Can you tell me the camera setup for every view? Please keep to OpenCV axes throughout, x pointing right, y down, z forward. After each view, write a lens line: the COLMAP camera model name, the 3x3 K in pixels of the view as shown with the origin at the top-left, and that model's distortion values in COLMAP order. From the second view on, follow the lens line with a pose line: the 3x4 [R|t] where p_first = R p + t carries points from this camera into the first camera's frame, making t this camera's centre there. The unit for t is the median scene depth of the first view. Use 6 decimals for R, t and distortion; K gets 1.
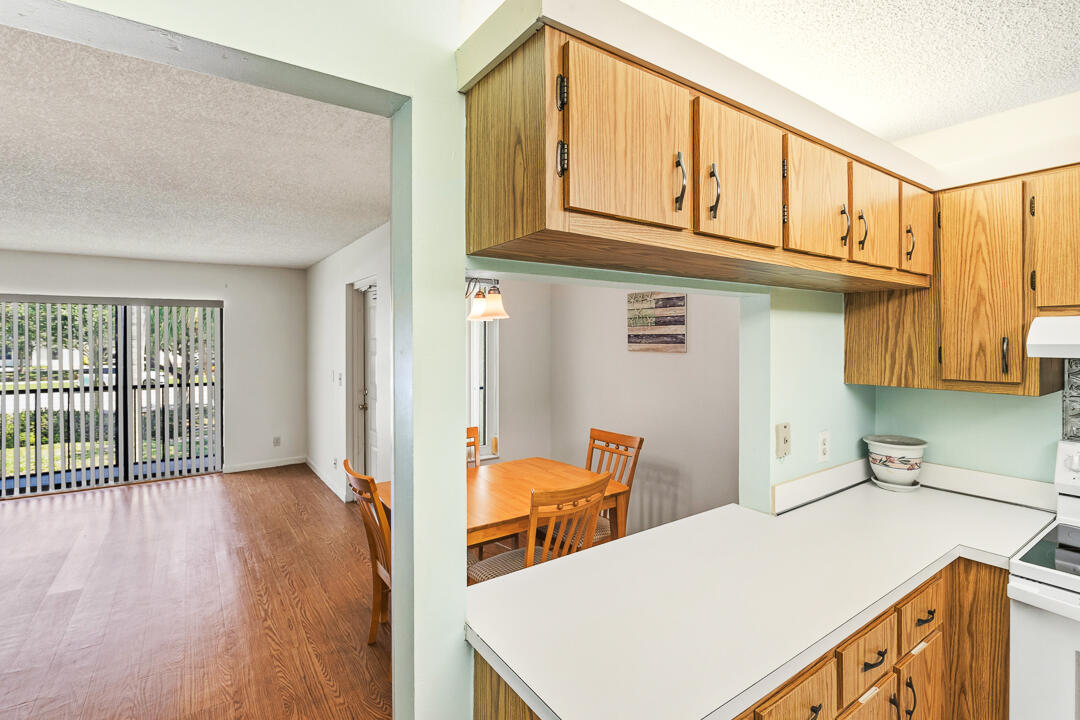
lens RADIAL K [[507.1, 0, 542.9], [0, 507.1, 340.8], [0, 0, 1]] dist [-0.008141, -0.000655]
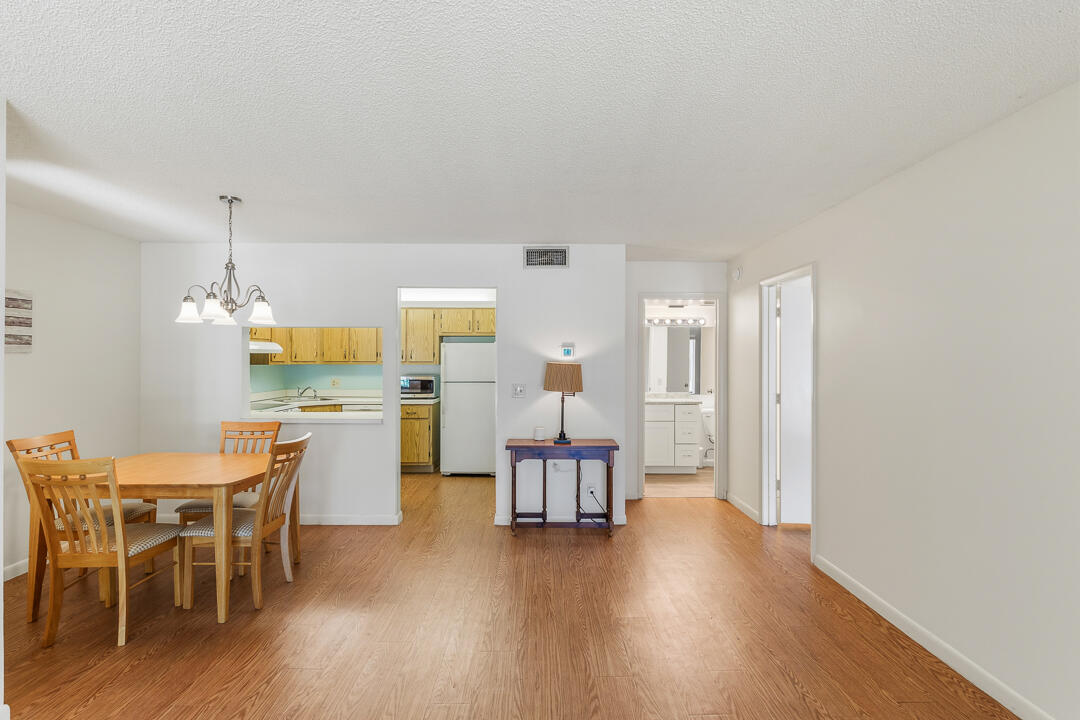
lens RADIAL K [[506.3, 0, 542.0], [0, 506.3, 359.3], [0, 0, 1]] dist [-0.002304, -0.000113]
pose [[-0.822071, 0.001200, 0.569384, -1.165931], [0.001657, 0.999999, 0.000286, 0.036409], [-0.569382, 0.001178, -0.822072, 1.221896]]
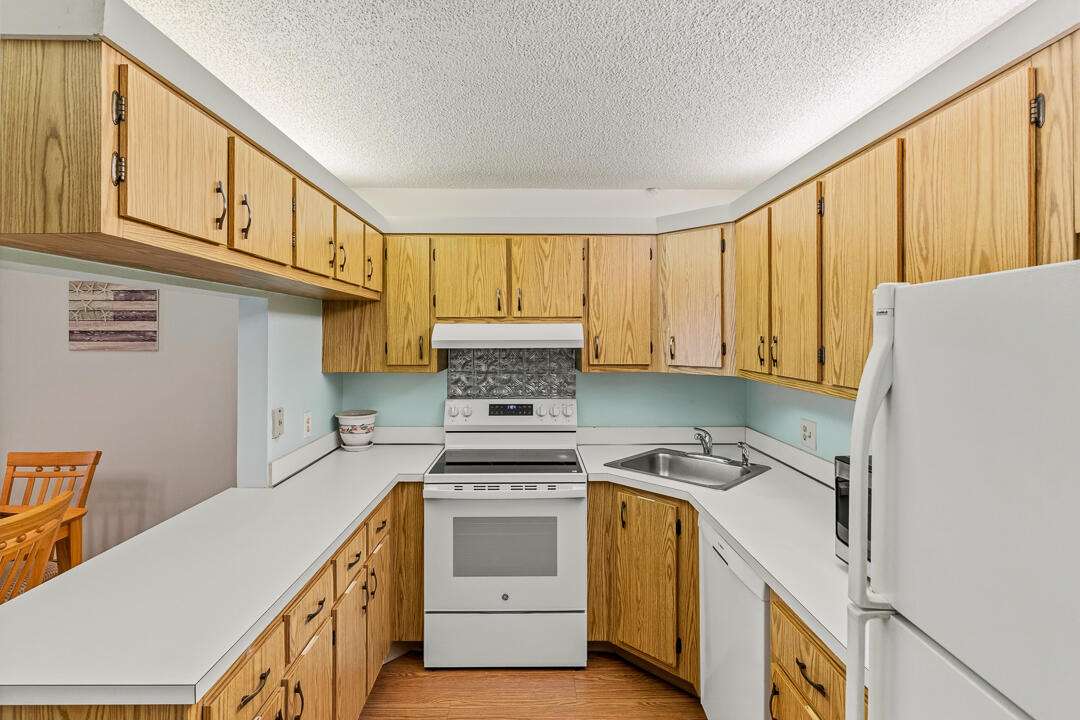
lens RADIAL K [[511.4, 0, 533.4], [0, 511.4, 333.9], [0, 0, 1]] dist [0.002222, -0.000228]
pose [[0.566858, 0.007451, 0.823782, -0.096681], [-0.000216, 0.999960, -0.008896, 0.000142], [-0.823815, 0.004865, 0.566838, -0.094175]]
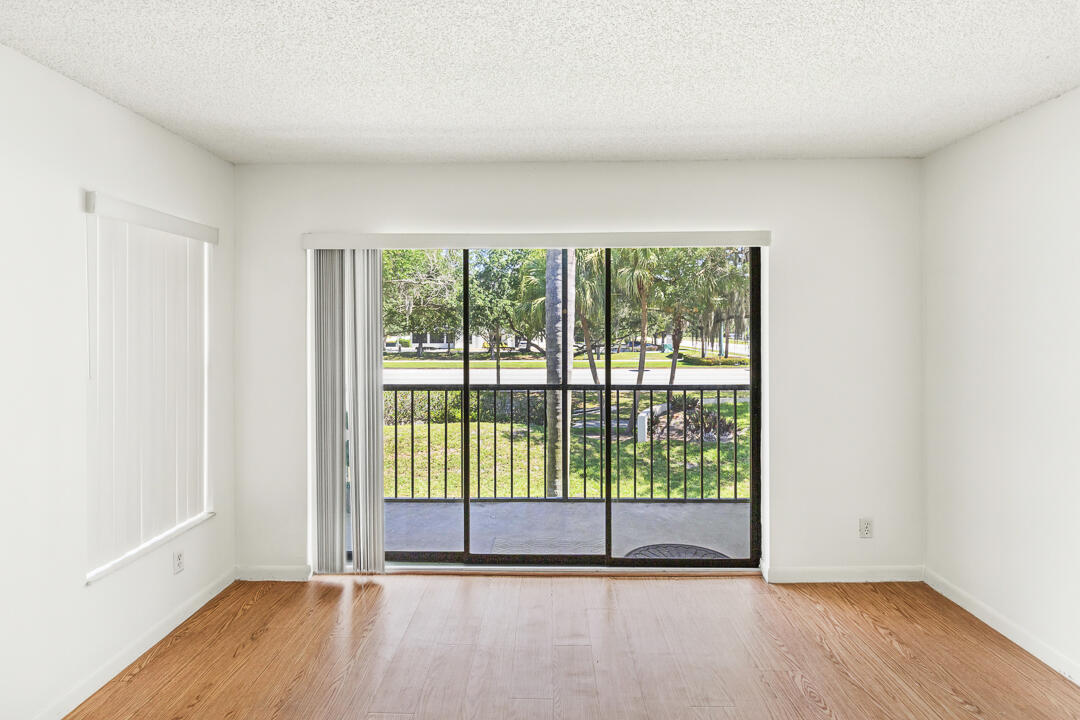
lens RADIAL K [[513.3, 0, 539.6], [0, 513.3, 336.7], [0, 0, 1]] dist [-0.002990, -0.000450]
pose [[0.806629, 0.005677, -0.591031, -0.921535], [0.001148, 0.999937, 0.011172, 0.030596], [0.591057, -0.009690, 0.806572, 0.829132]]
